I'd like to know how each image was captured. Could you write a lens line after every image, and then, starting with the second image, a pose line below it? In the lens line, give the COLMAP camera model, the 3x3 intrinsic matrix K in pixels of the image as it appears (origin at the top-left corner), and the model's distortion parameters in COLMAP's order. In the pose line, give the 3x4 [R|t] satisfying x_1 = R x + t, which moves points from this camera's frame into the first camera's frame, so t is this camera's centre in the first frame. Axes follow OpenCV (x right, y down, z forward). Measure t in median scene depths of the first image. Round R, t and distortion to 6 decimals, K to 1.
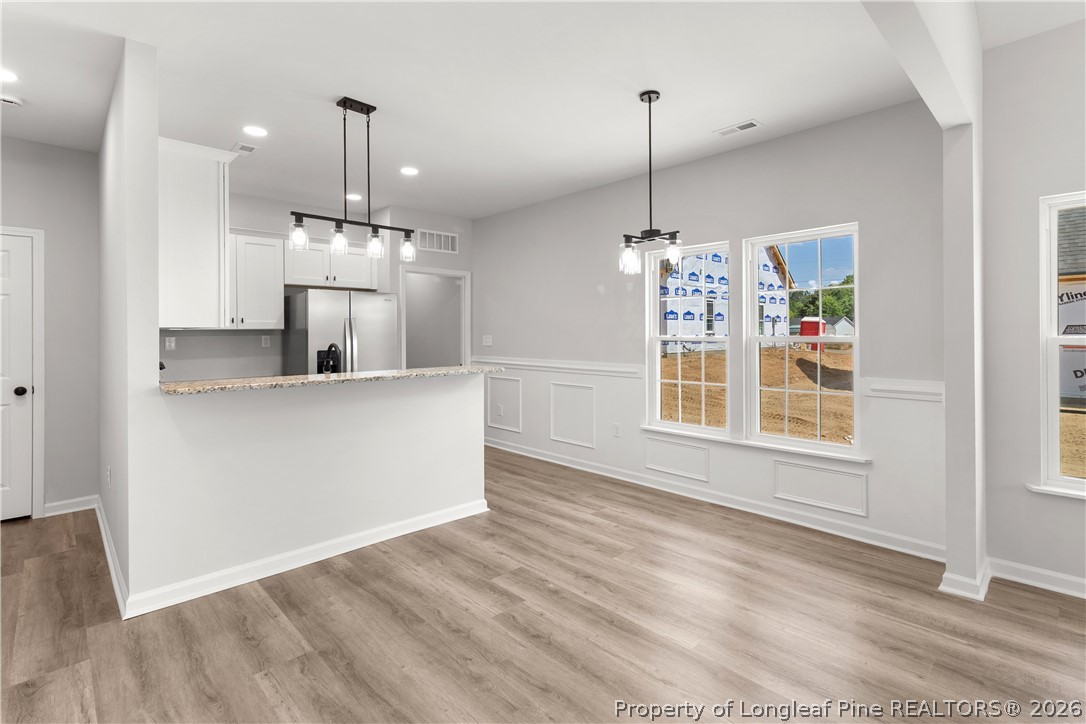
lens RADIAL K [[502.3, 0, 547.1], [0, 502.3, 330.9], [0, 0, 1]] dist [-0.000035, -0.000203]
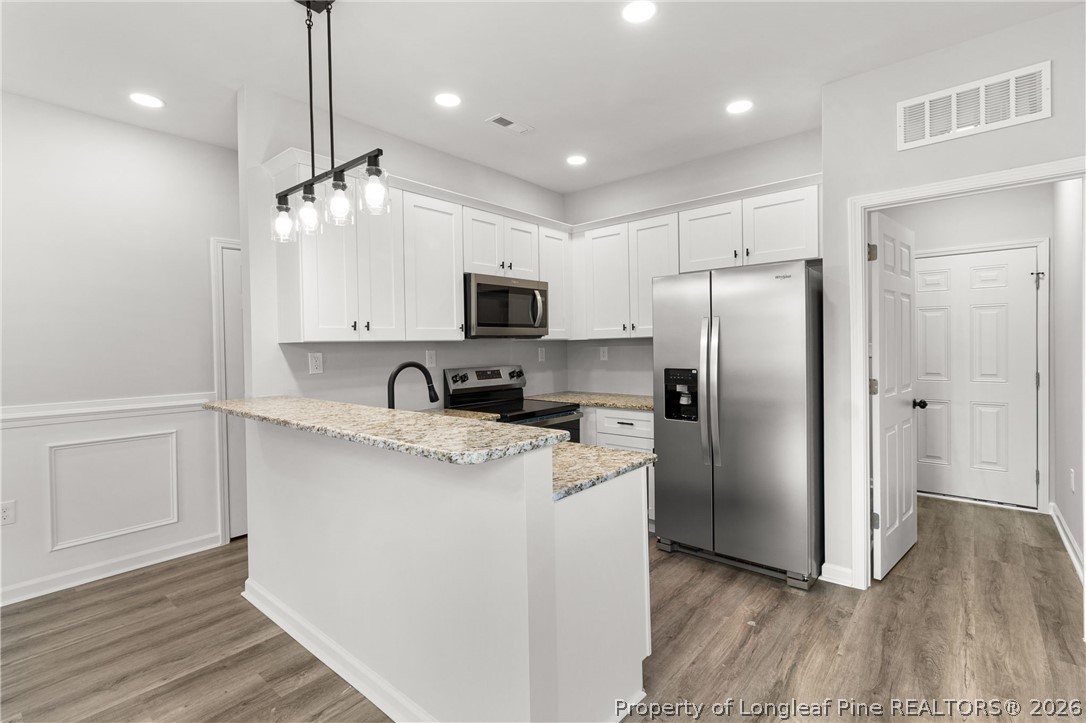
lens RADIAL K [[515.6, 0, 542.2], [0, 515.6, 350.9], [0, 0, 1]] dist [0.003888, 0.000498]
pose [[0.103937, 0.015812, -0.994458, 0.178476], [0.017160, 0.999696, 0.017689, 0.000571], [0.994436, -0.018903, 0.103634, 0.692921]]
